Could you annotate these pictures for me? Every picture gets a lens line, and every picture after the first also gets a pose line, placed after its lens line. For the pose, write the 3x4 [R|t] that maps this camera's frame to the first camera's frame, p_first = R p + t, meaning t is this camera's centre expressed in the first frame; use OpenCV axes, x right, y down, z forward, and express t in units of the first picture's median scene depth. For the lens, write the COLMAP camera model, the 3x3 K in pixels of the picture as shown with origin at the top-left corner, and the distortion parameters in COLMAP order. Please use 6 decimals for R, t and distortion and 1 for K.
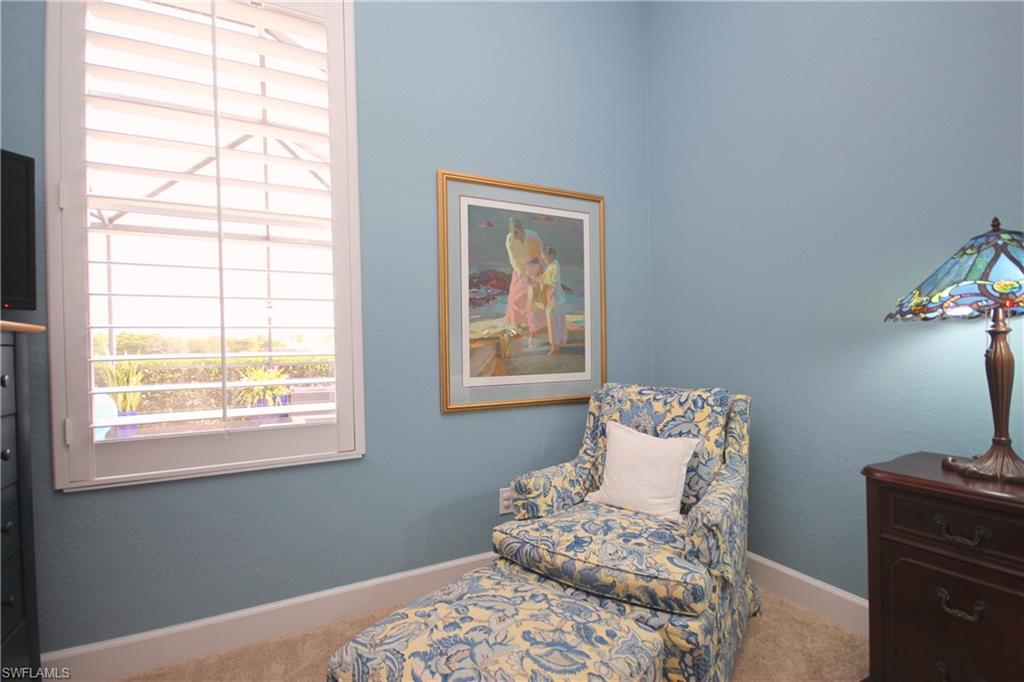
lens RADIAL K [[475.4, 0, 509.0], [0, 475.4, 351.2], [0, 0, 1]] dist [-0.001496, 0.000860]
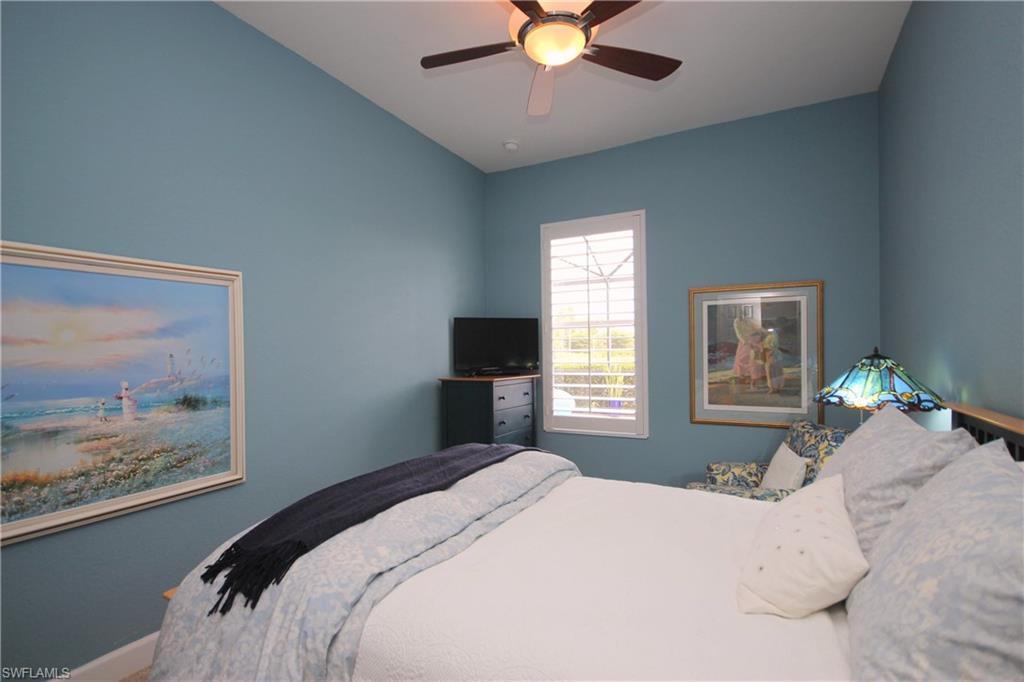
lens RADIAL K [[475.4, 0, 507.4], [0, 475.4, 344.3], [0, 0, 1]] dist [-0.001496, 0.000860]
pose [[0.573620, -0.001901, -0.819119, 0.922474], [0.001439, 0.999998, -0.001313, -0.164129], [0.819120, -0.000426, 0.573622, -0.603092]]
